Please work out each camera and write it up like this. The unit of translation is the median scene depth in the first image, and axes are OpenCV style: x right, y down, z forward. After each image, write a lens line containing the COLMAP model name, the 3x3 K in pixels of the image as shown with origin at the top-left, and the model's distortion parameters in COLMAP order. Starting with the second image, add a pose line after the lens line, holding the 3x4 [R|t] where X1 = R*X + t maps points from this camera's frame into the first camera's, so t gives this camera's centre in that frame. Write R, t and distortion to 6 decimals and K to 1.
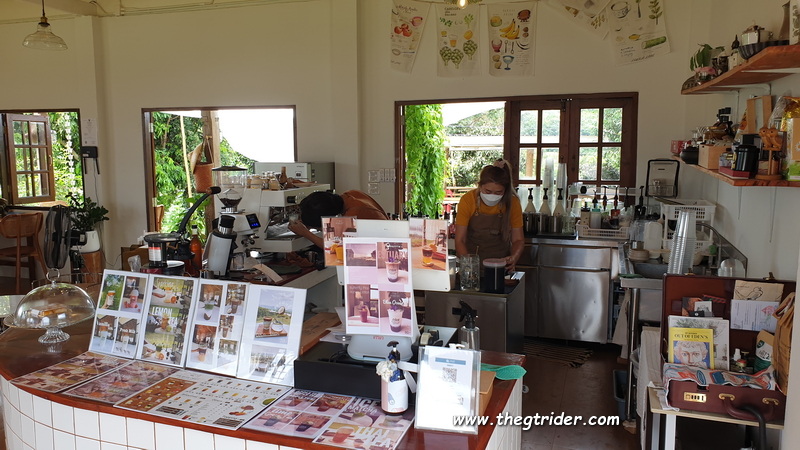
lens RADIAL K [[642.0, 0, 400.0], [0, 642.0, 225.0], [0, 0, 1]] dist [0.021210, 0.011210]
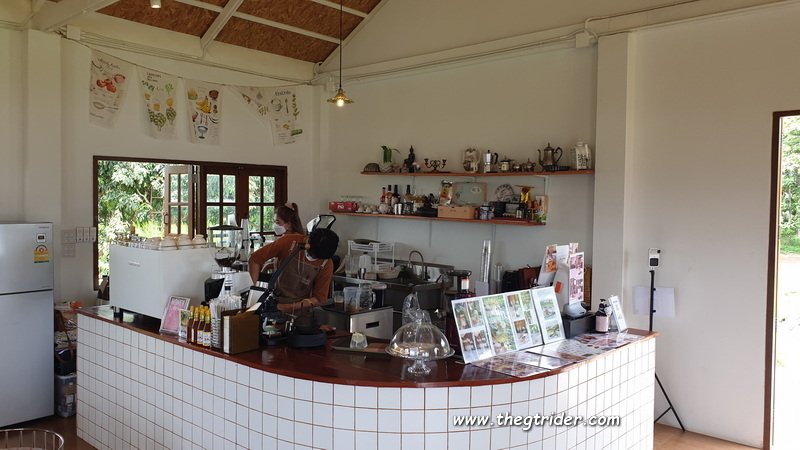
lens RADIAL K [[626.9, 0, 400.0], [0, 626.9, 225.0], [0, 0, 1]] dist [0.097061, -0.193929]
pose [[0.399183, -0.025318, 0.916522, -0.692335], [0.105730, 0.994221, -0.018585, -0.029586], [-0.910755, 0.104322, 0.399553, 0.238984]]
